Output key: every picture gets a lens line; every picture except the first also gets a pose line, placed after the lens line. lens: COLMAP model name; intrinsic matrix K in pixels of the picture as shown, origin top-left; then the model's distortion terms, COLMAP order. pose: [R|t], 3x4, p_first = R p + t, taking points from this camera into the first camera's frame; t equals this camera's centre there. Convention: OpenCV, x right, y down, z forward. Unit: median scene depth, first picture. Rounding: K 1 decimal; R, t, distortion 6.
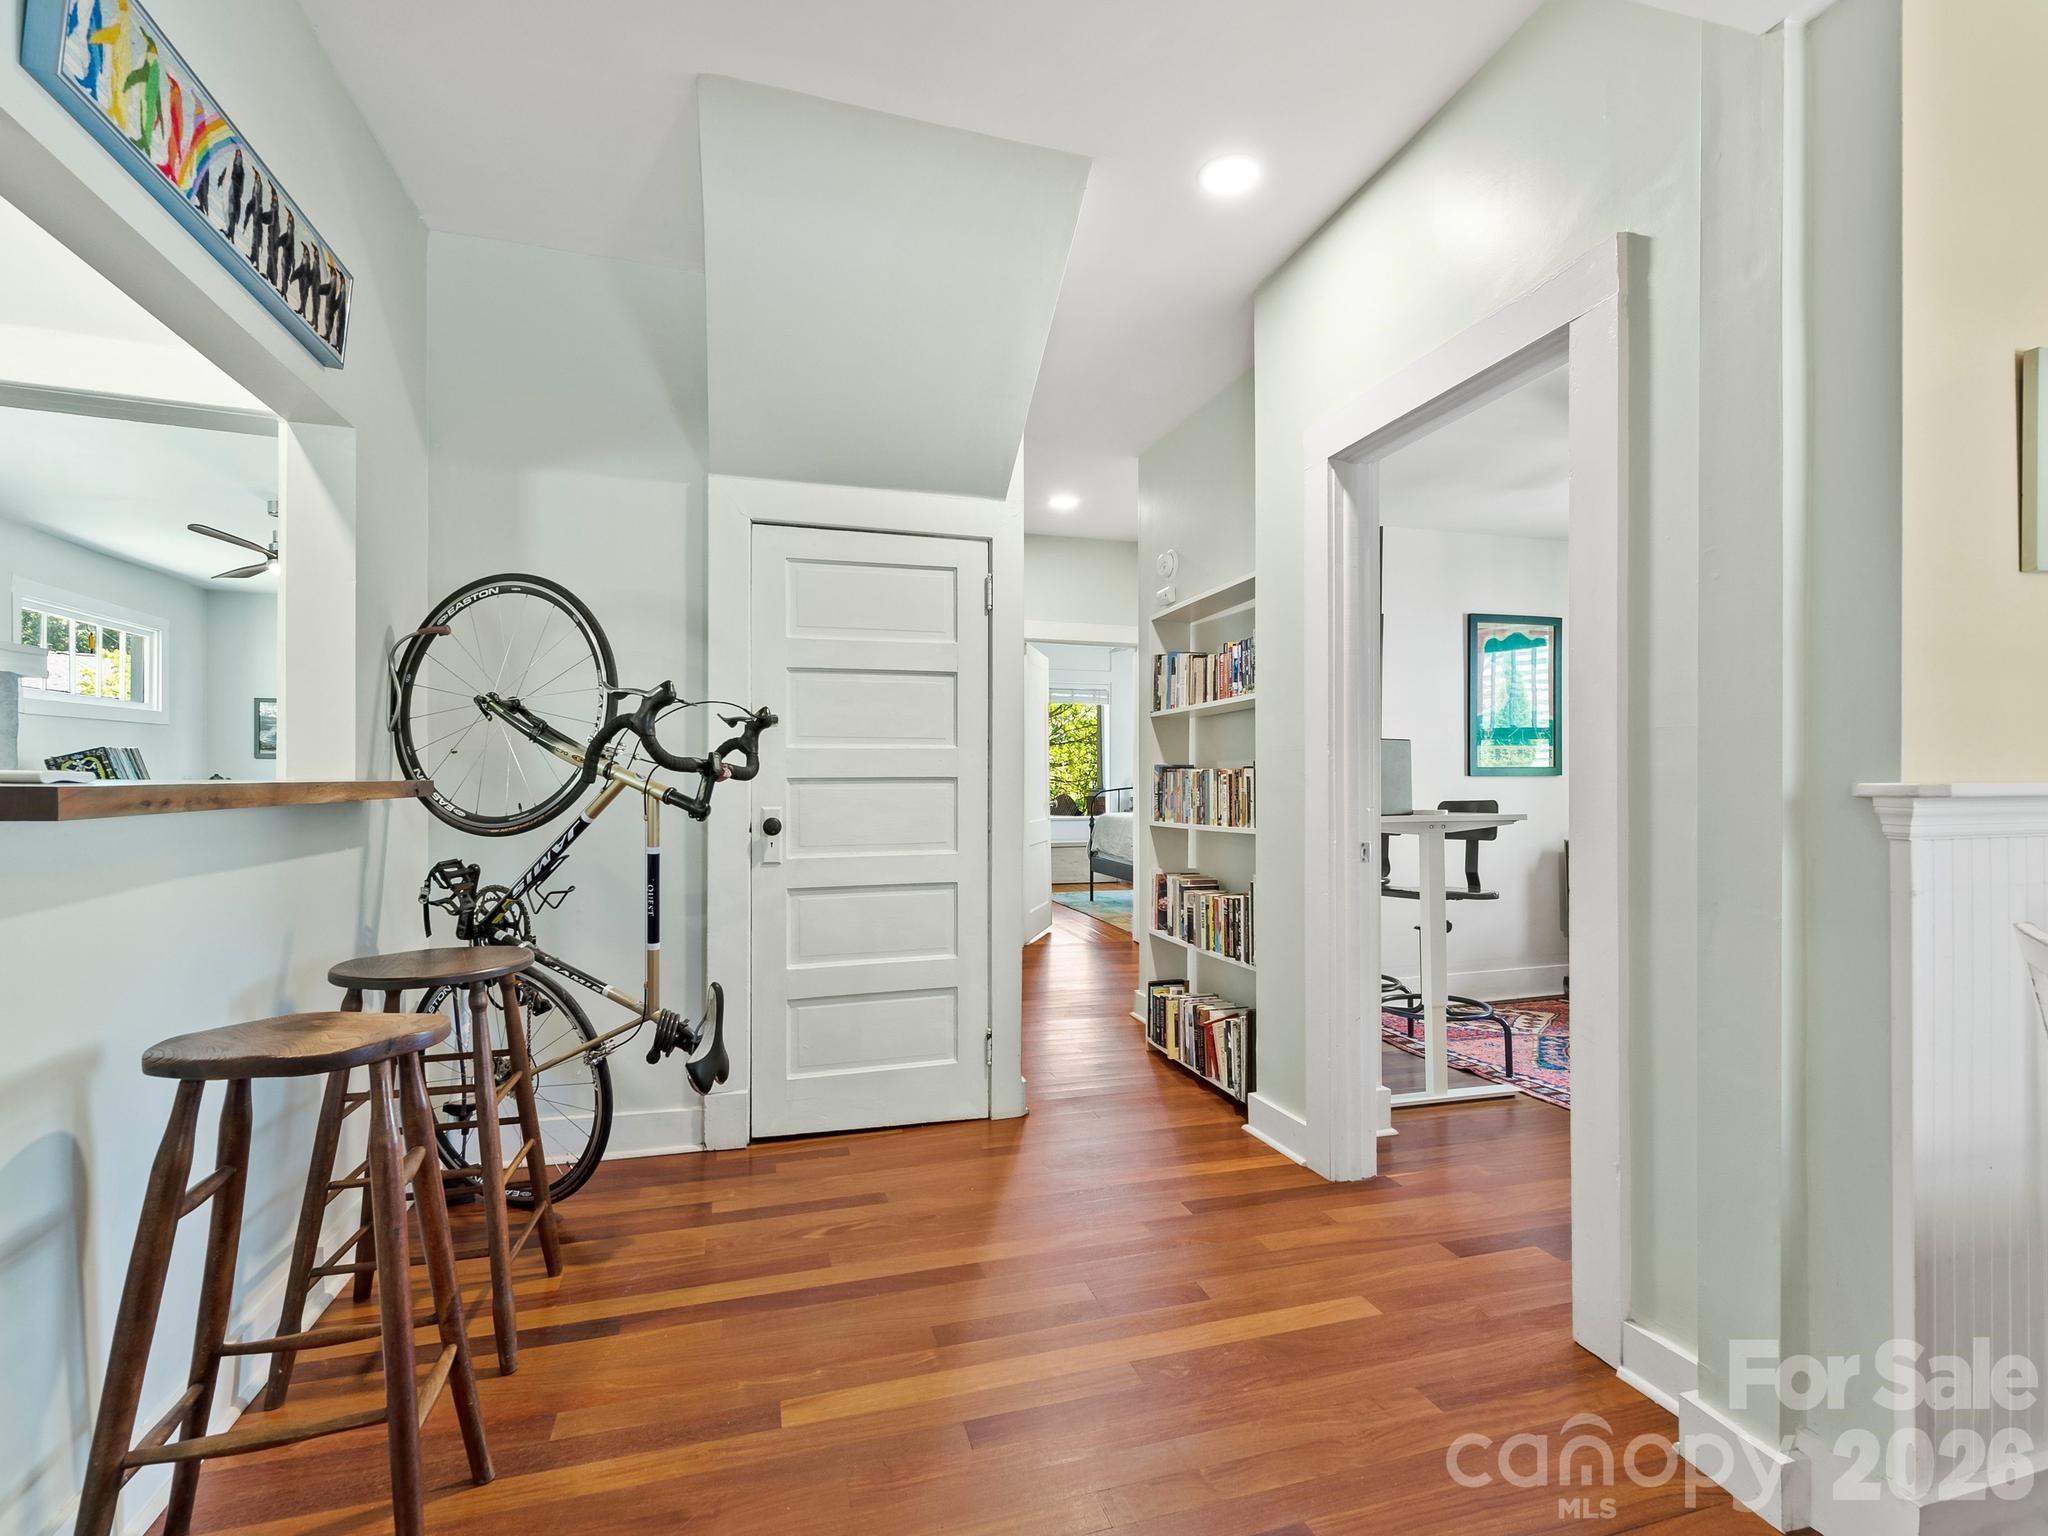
lens RADIAL K [[942.6, 0, 1011.5], [0, 942.6, 765.9], [0, 0, 1]] dist [0.005243, -0.000220]
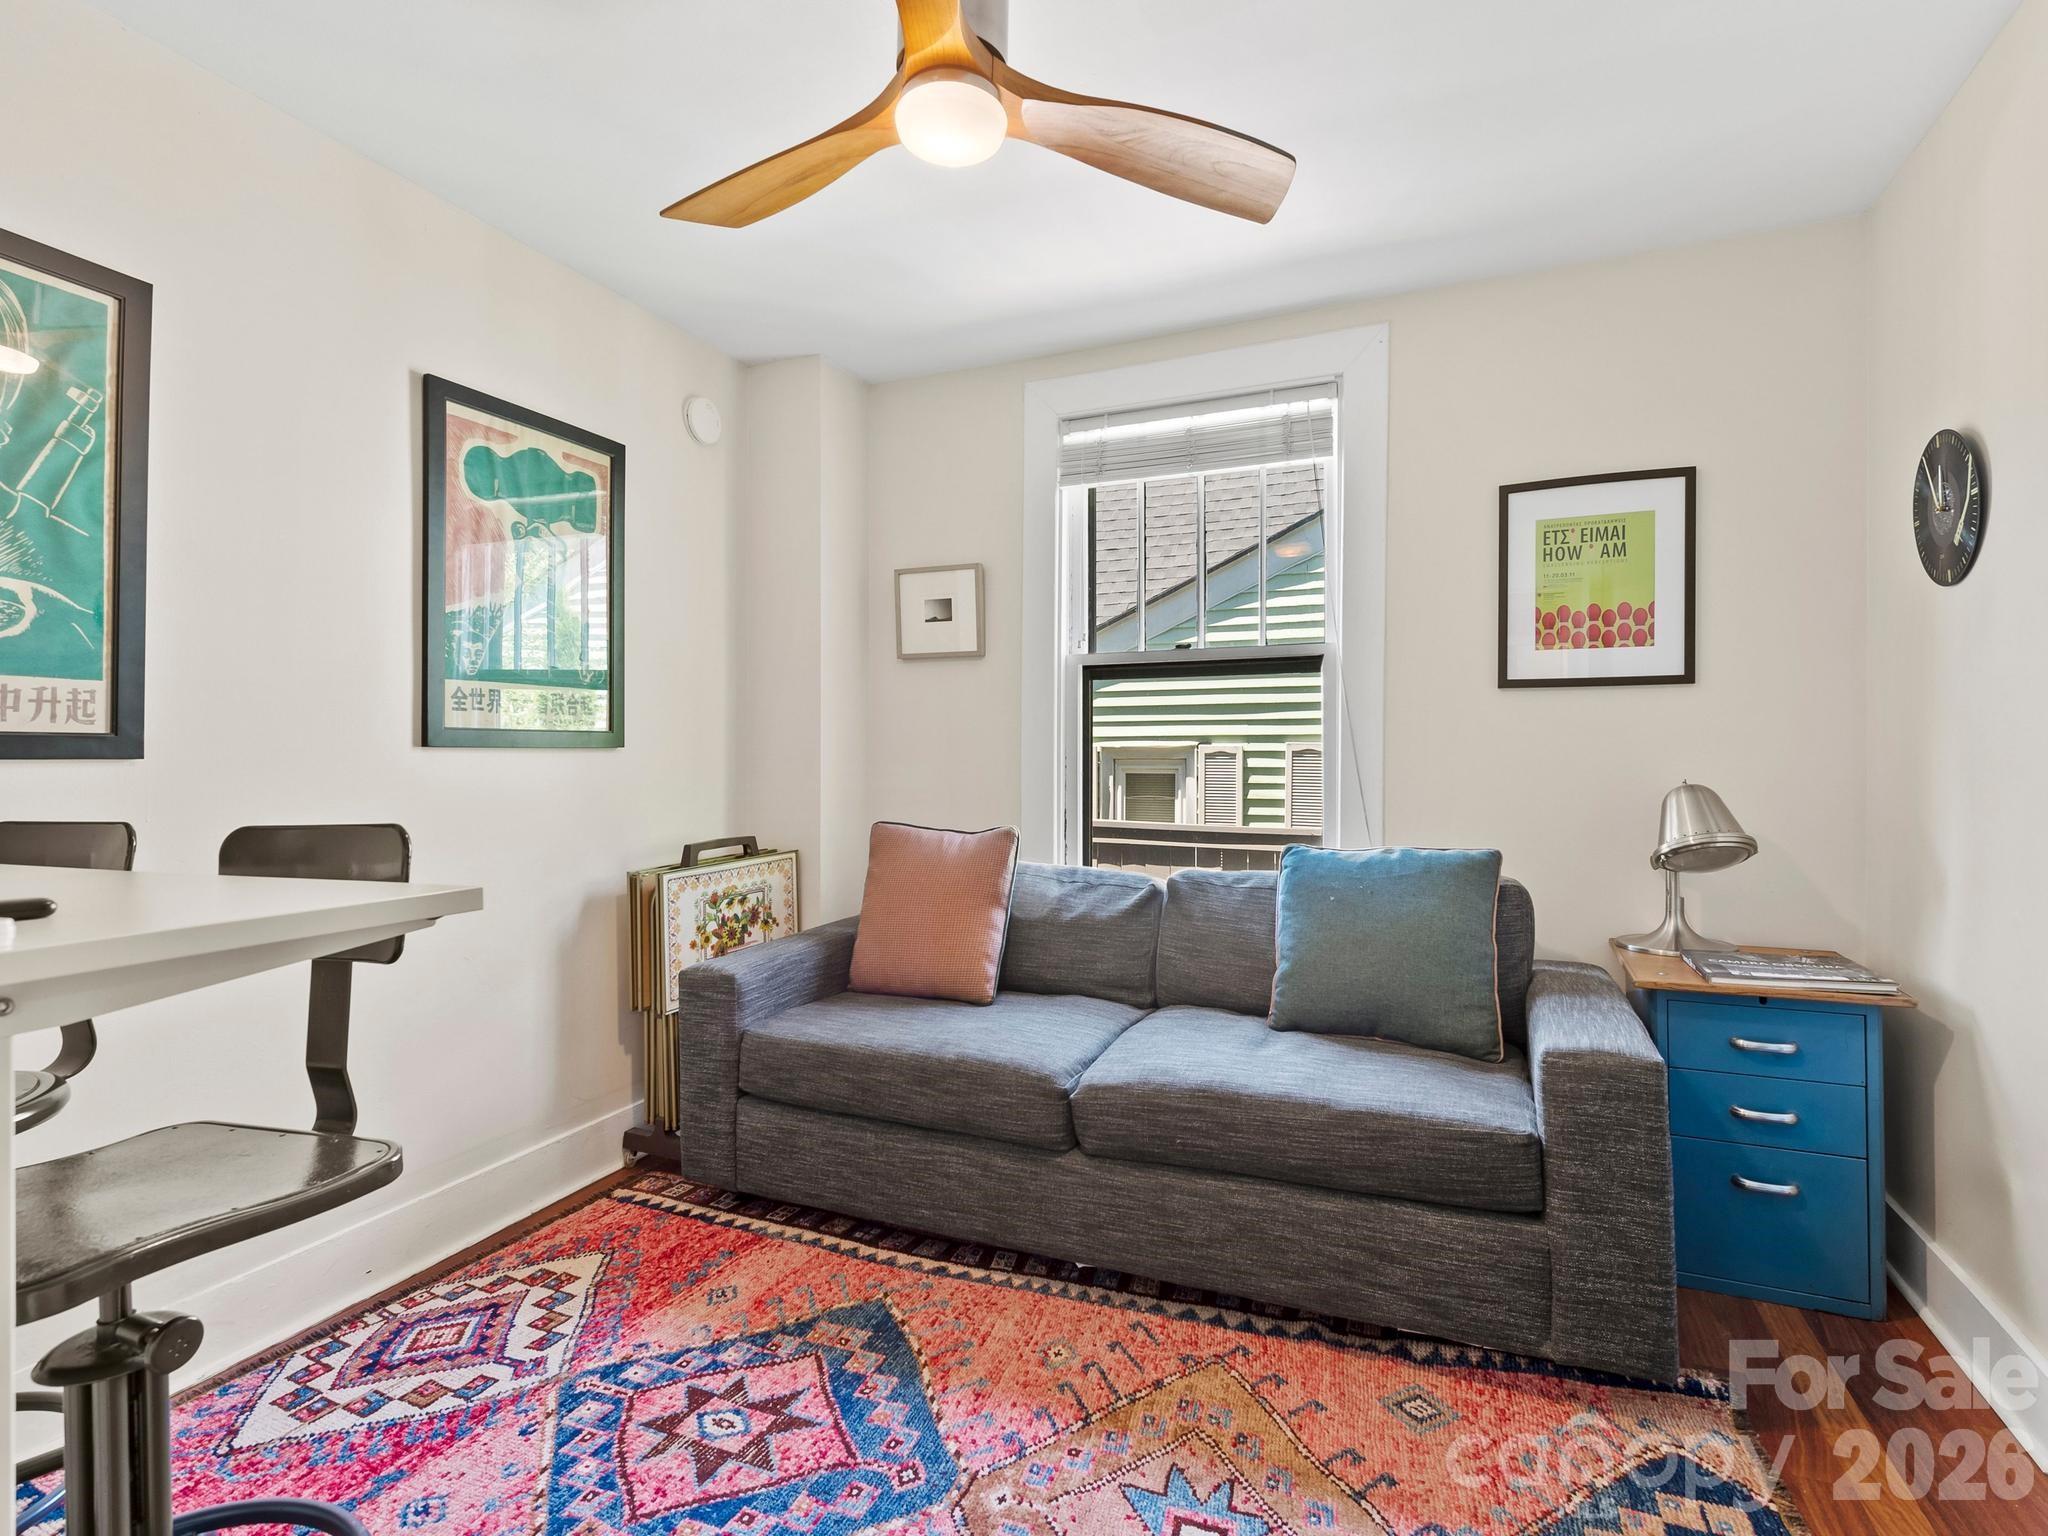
lens RADIAL K [[1037.5, 0, 1035.2], [0, 1037.5, 758.0], [0, 0, 1]] dist [0.018622, -0.005697]
pose [[0.620152, -0.002007, 0.784479, 0.279709], [-0.014639, 0.999793, 0.014131, 0.004248], [-0.784345, -0.020247, 0.619994, 0.476272]]
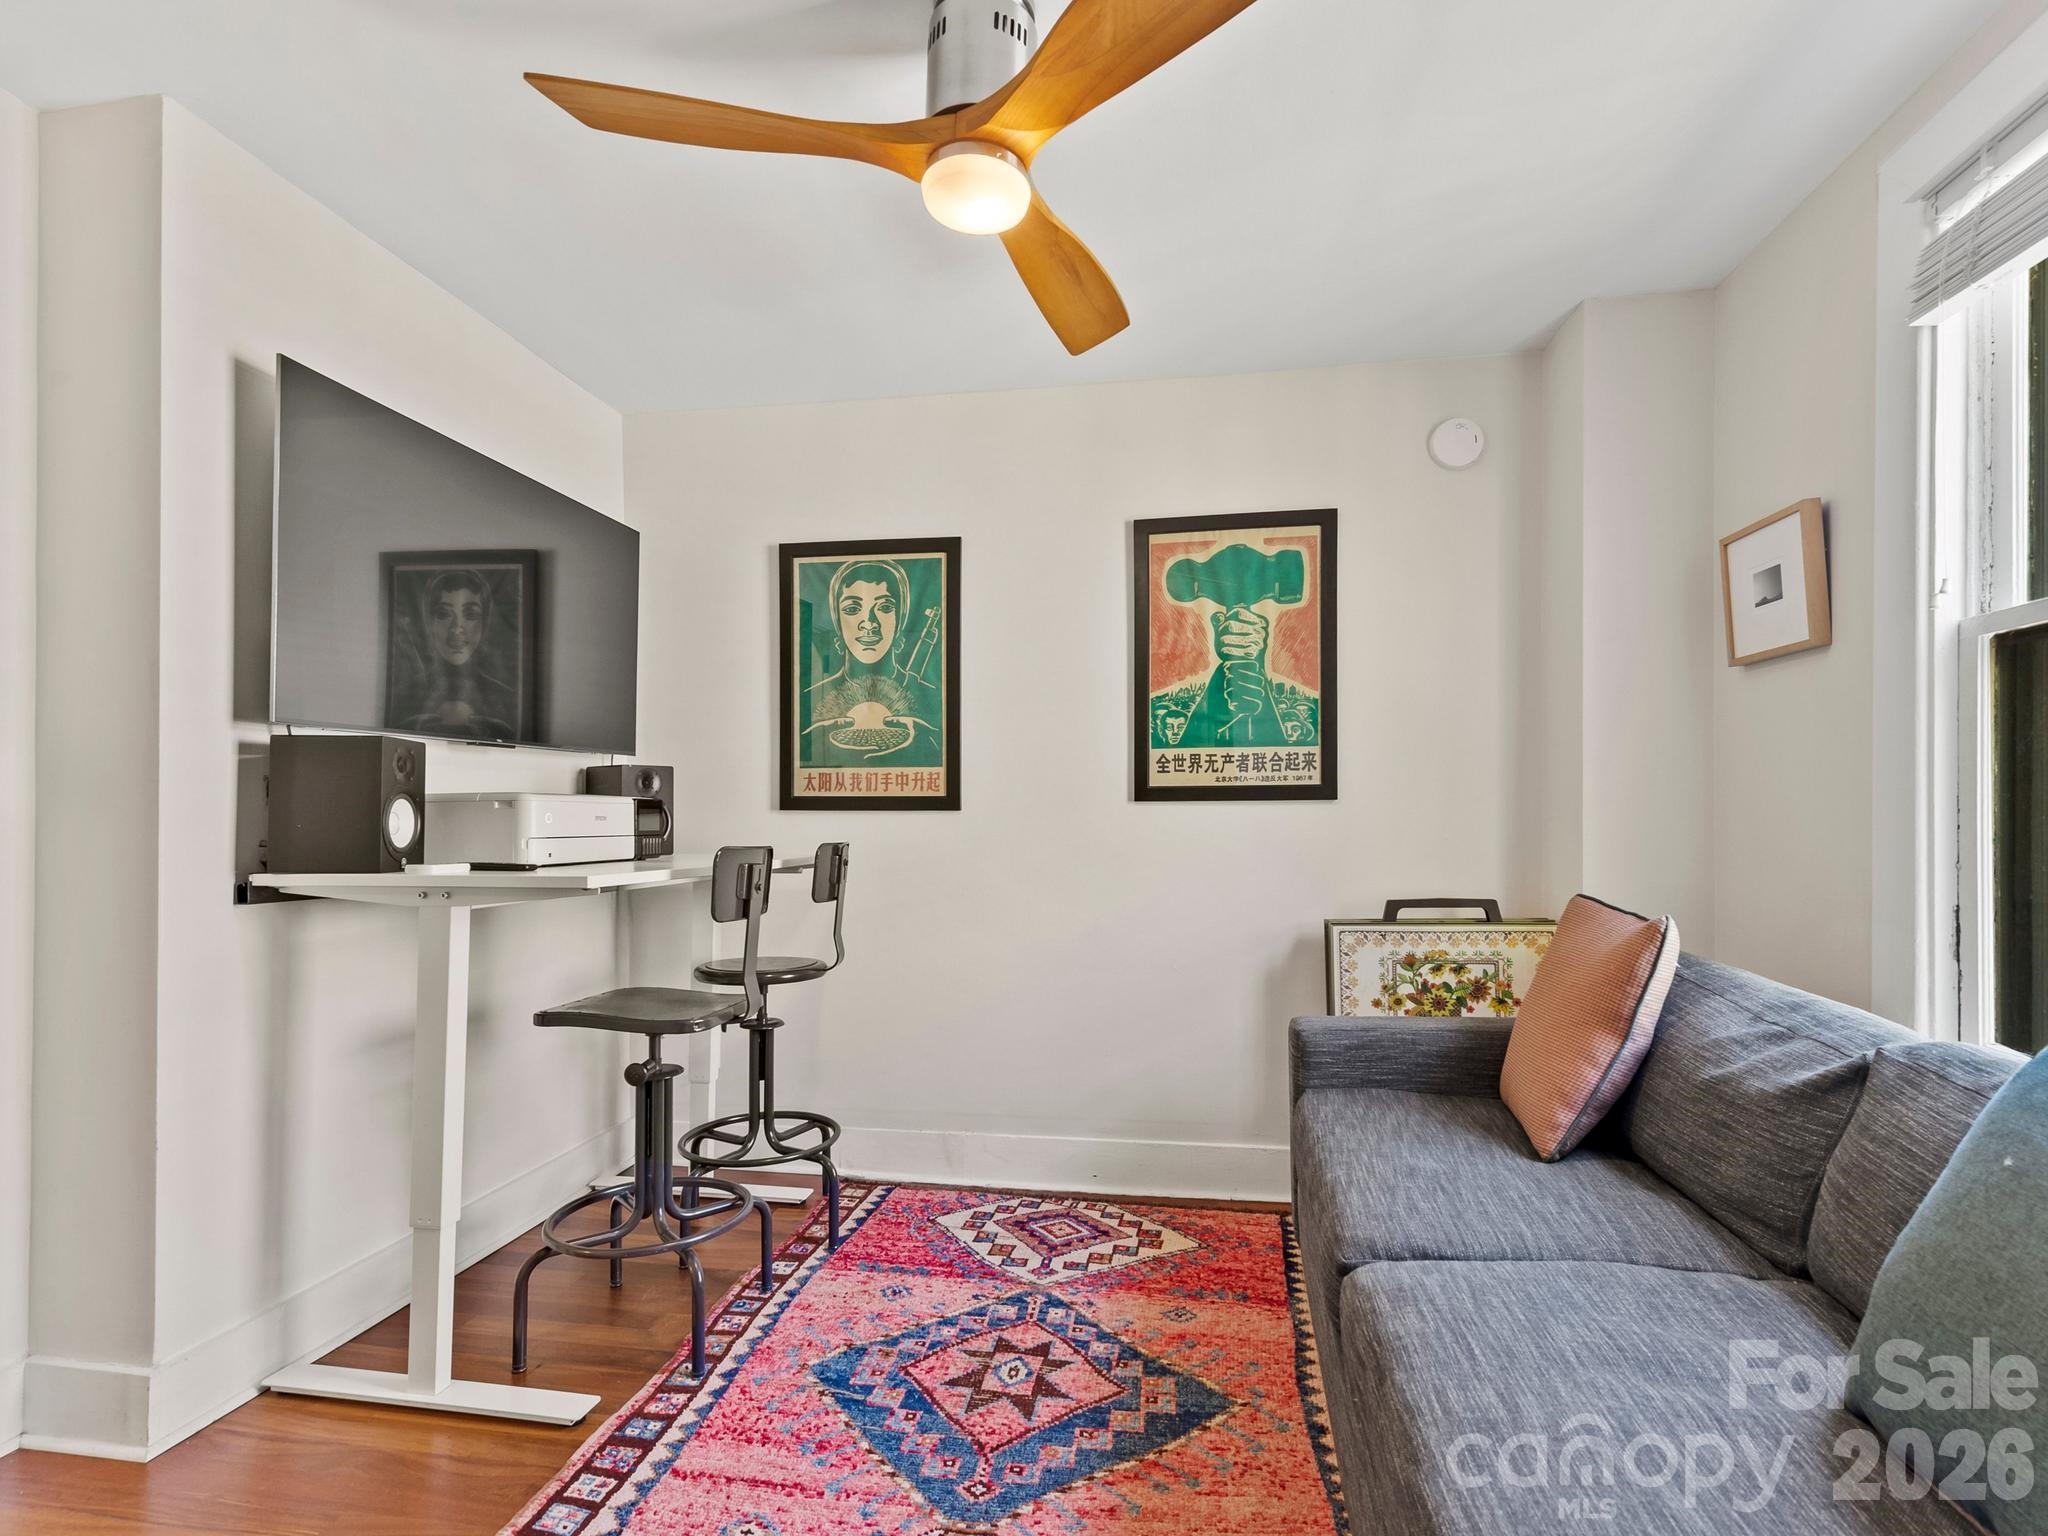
lens RADIAL K [[965.3, 0, 972.0], [0, 965.3, 805.3], [0, 0, 1]] dist [0.010881, 0.000863]
pose [[0.902351, -0.003917, -0.430984, 0.647473], [0.010280, 0.999870, 0.012436, 0.003934], [0.430879, -0.015652, 0.902274, 0.419485]]
